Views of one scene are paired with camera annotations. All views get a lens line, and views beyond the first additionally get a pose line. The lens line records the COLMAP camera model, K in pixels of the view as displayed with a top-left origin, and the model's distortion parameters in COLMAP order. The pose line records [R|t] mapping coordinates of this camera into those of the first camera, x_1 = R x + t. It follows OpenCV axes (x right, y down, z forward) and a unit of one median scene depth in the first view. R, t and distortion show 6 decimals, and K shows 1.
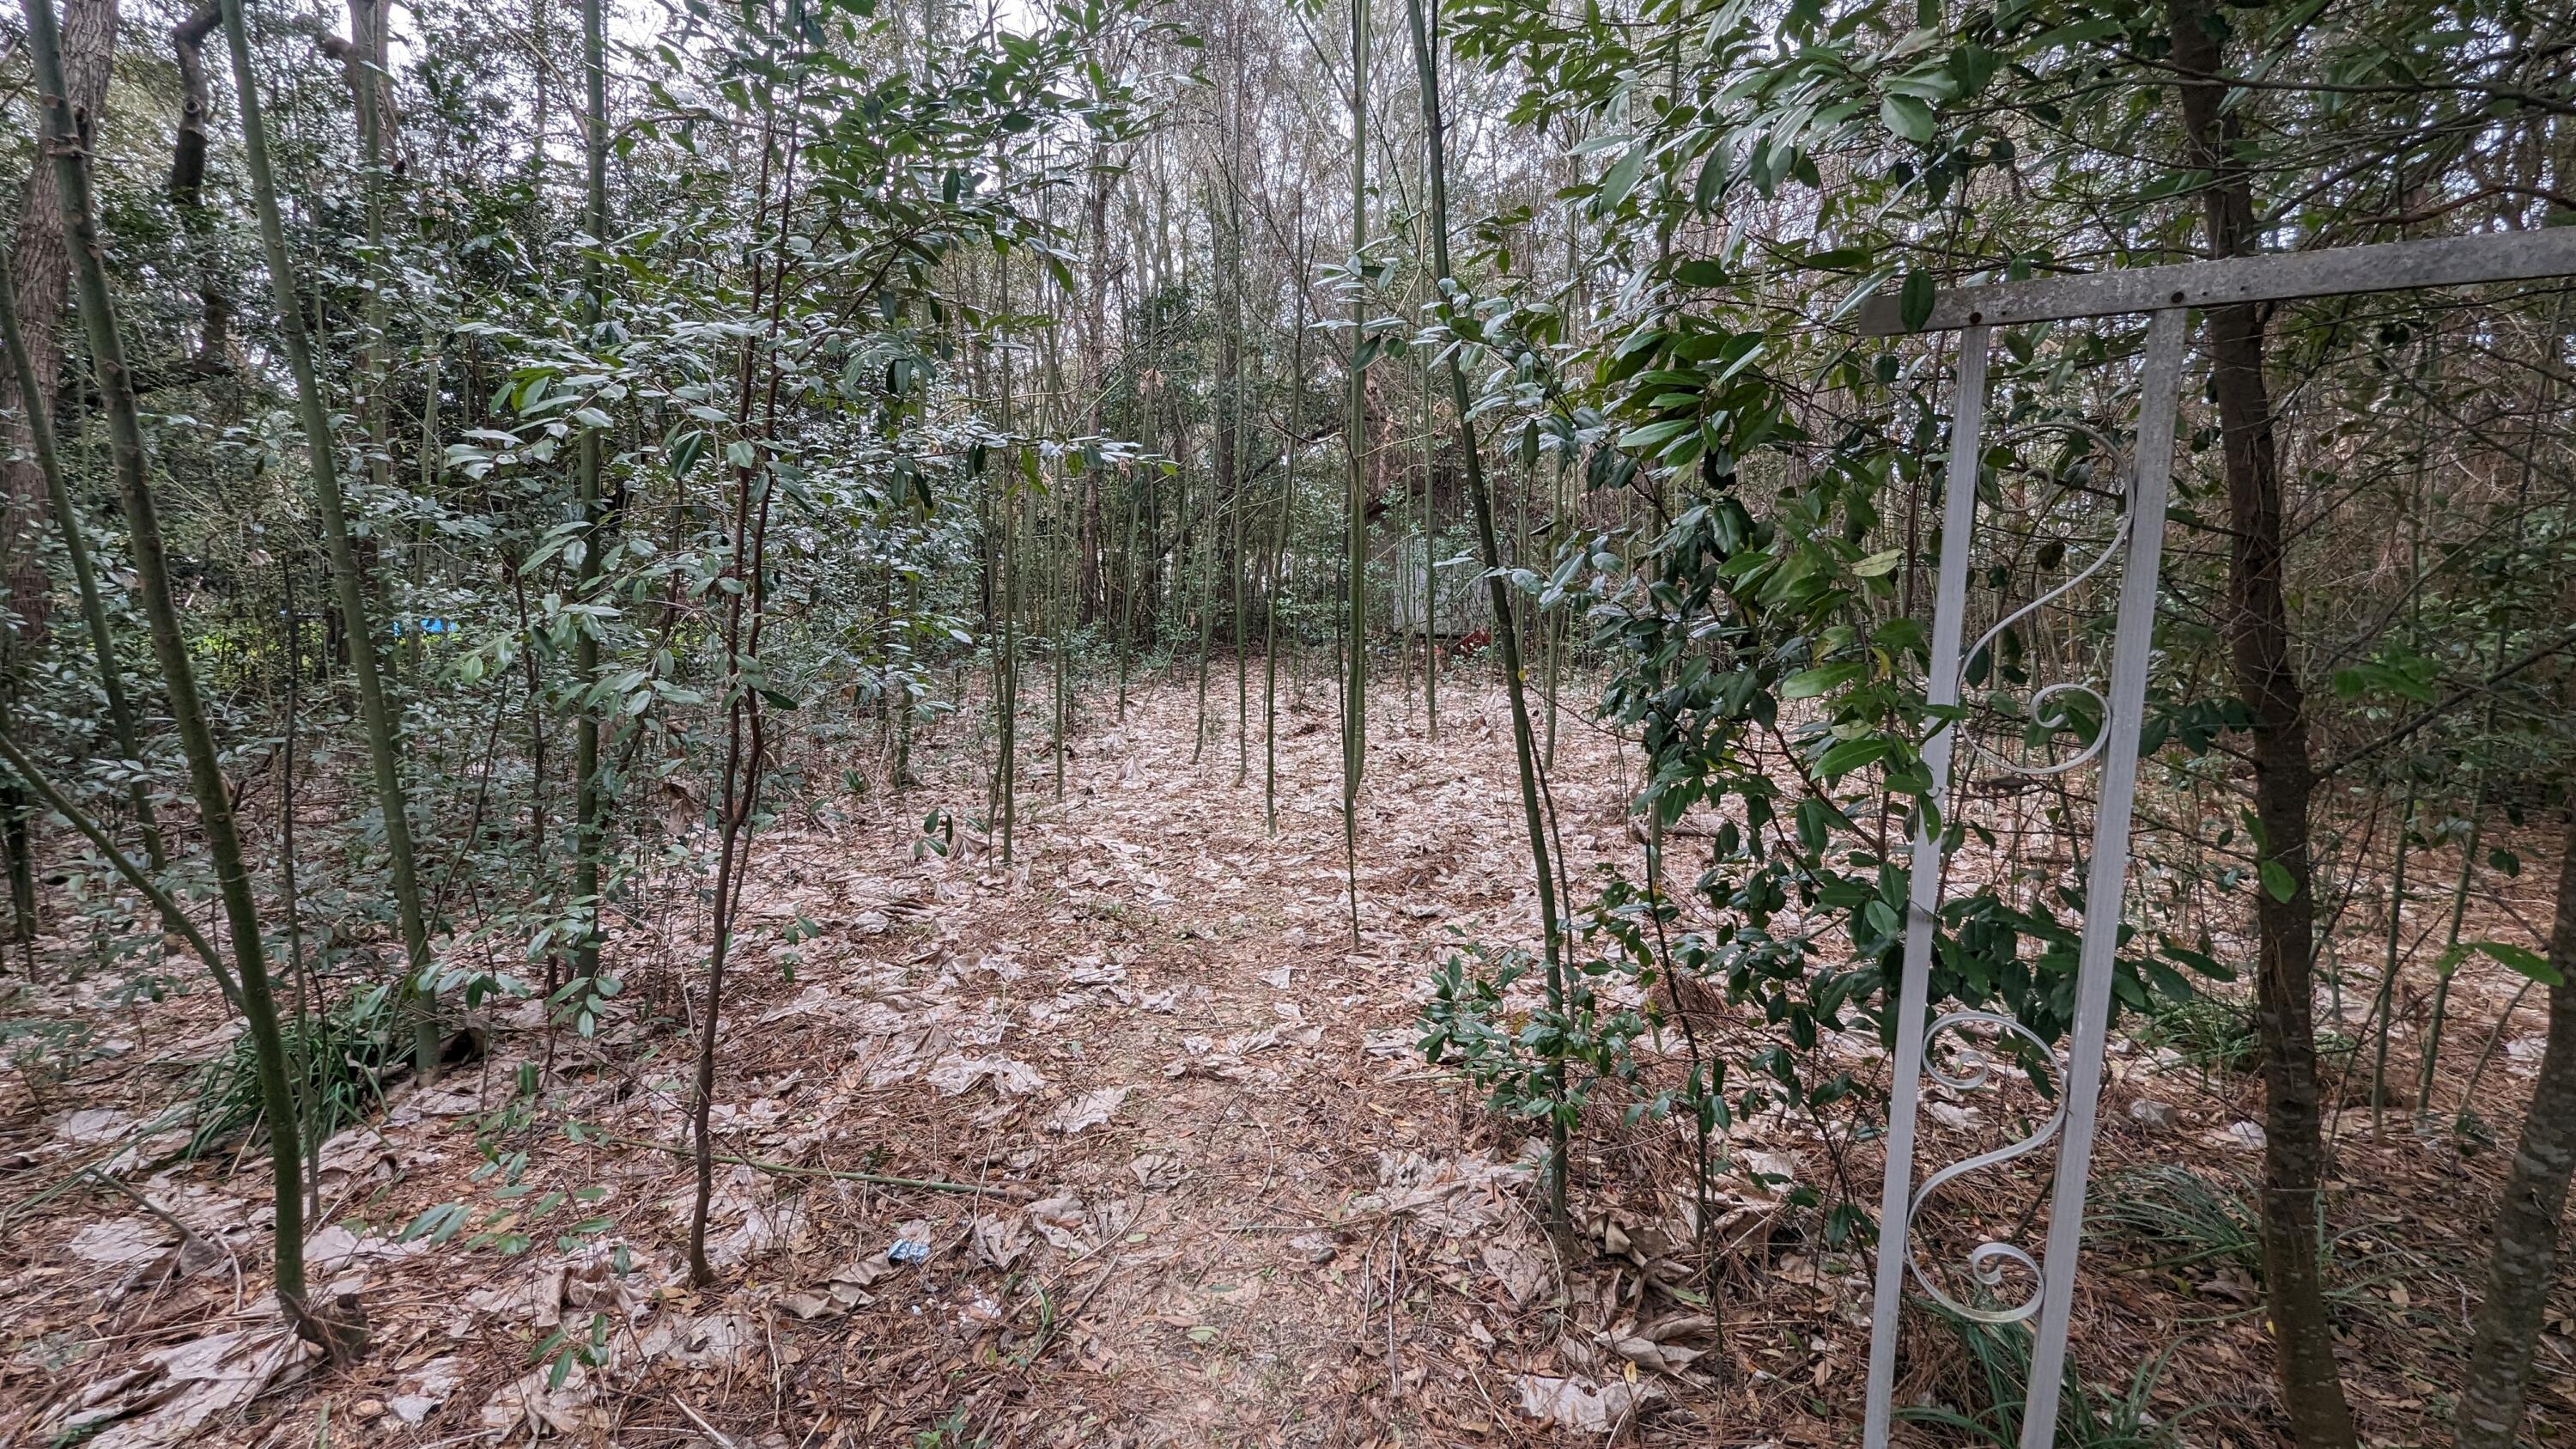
lens RADIAL K [[1061.9, 0, 1283.8], [0, 1061.9, 731.1], [0, 0, 1]] dist [-0.000060, 0.000148]
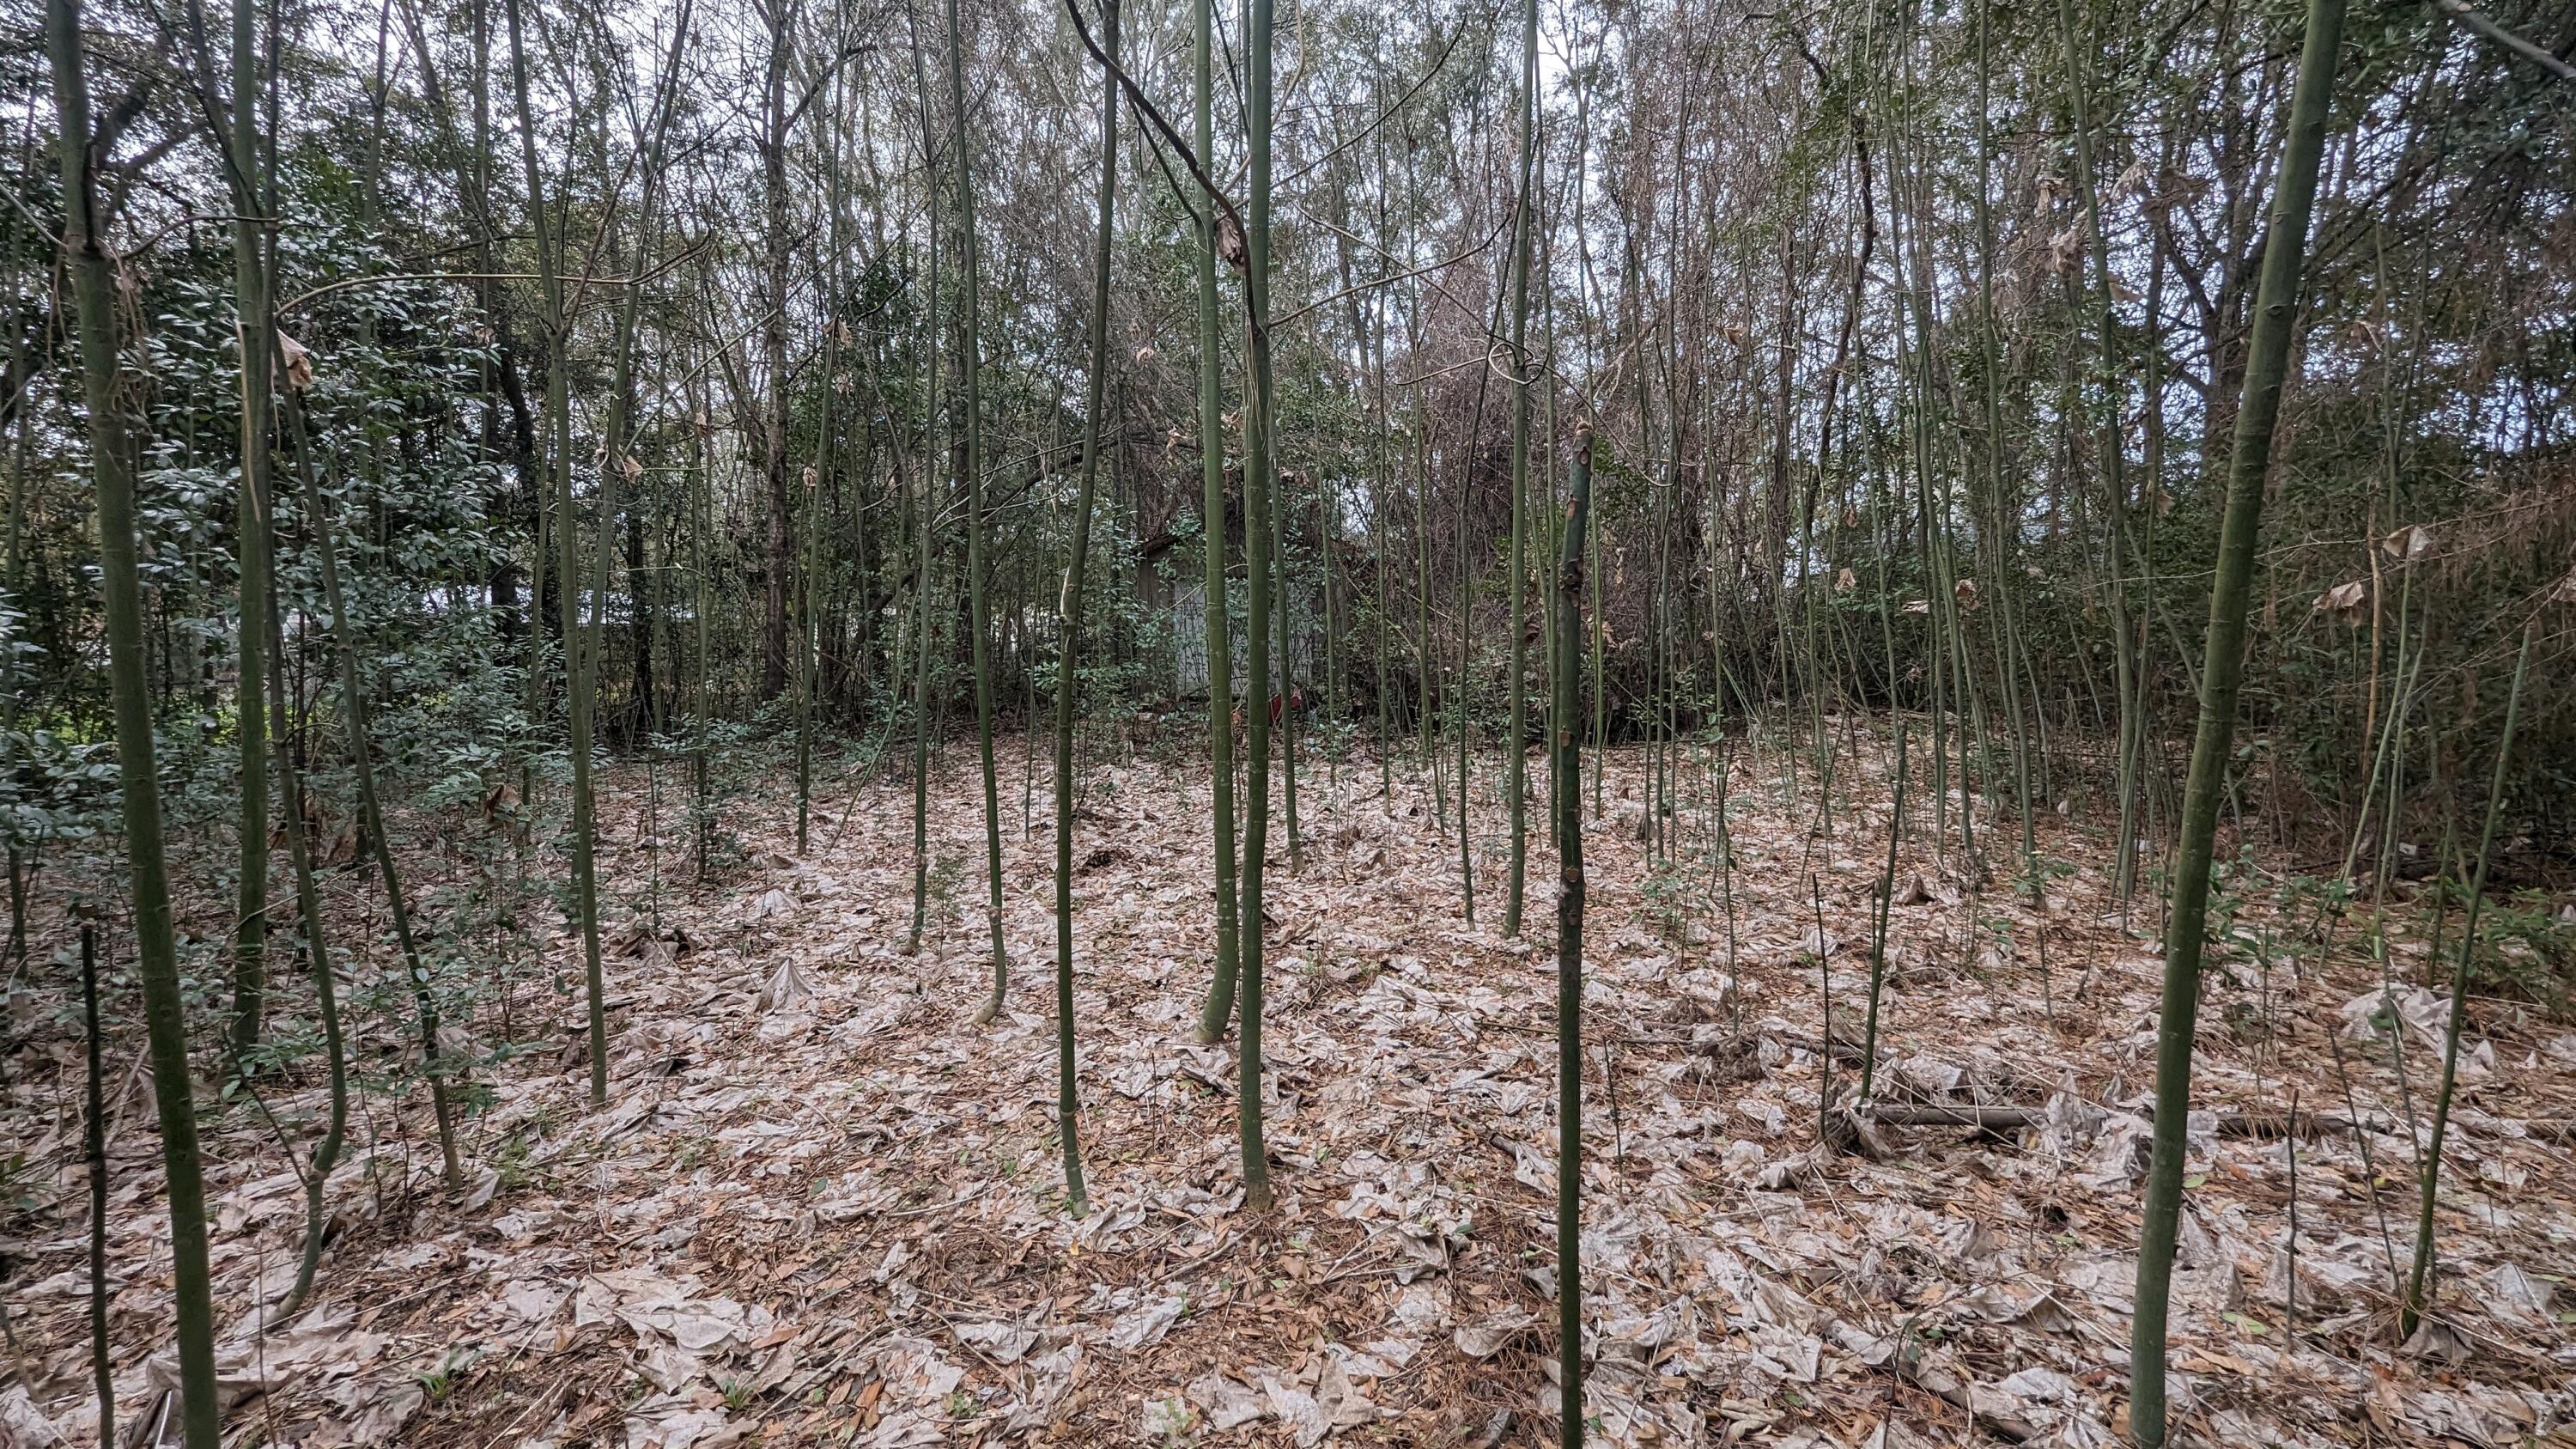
lens RADIAL K [[1061.9, 0, 1283.8], [0, 1061.9, 731.1], [0, 0, 1]] dist [-0.000060, 0.000148]
pose [[0.973182, -0.029572, 0.228127, -0.049794], [0.041064, 0.998107, -0.045794, -0.170812], [-0.226341, 0.053933, 0.972554, 1.225841]]
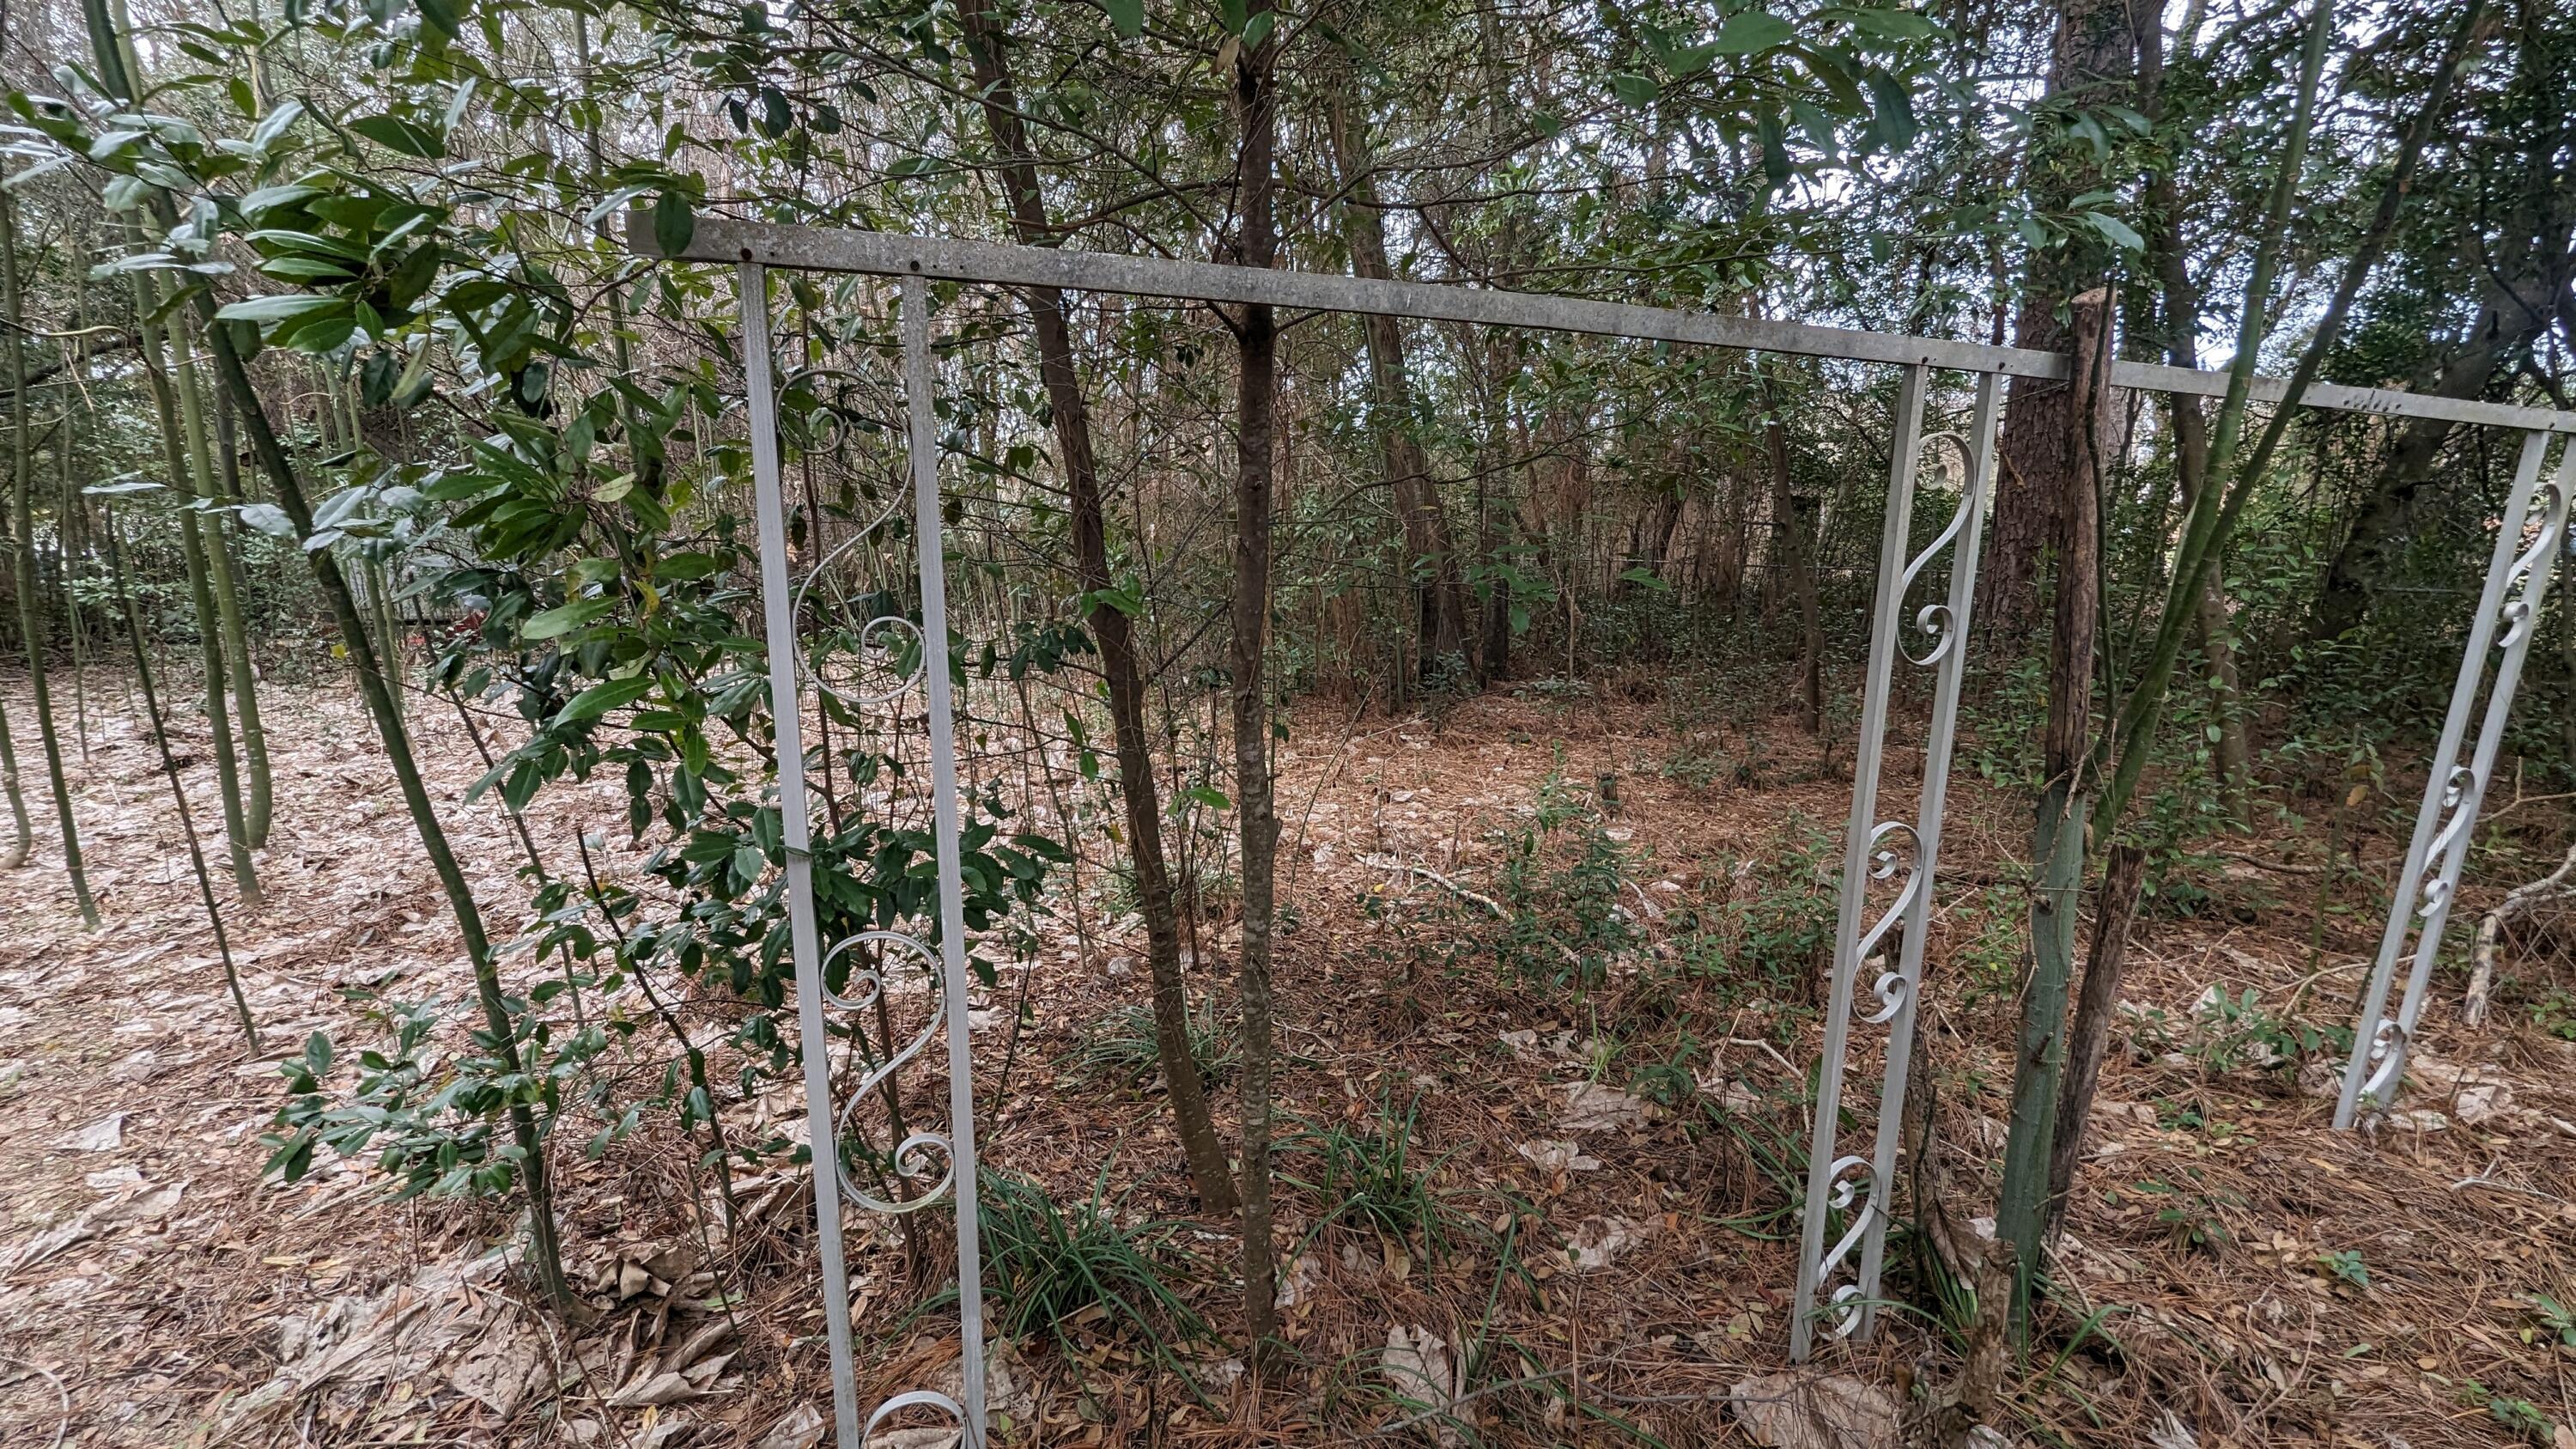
lens RADIAL K [[1061.9, 0, 1283.8], [0, 1061.9, 731.1], [0, 0, 1]] dist [-0.000060, 0.000148]
pose [[0.686282, -0.125379, 0.716447, 0.091944], [0.105920, 0.991757, 0.072099, 0.014753], [-0.719582, 0.026406, 0.693906, -0.017087]]
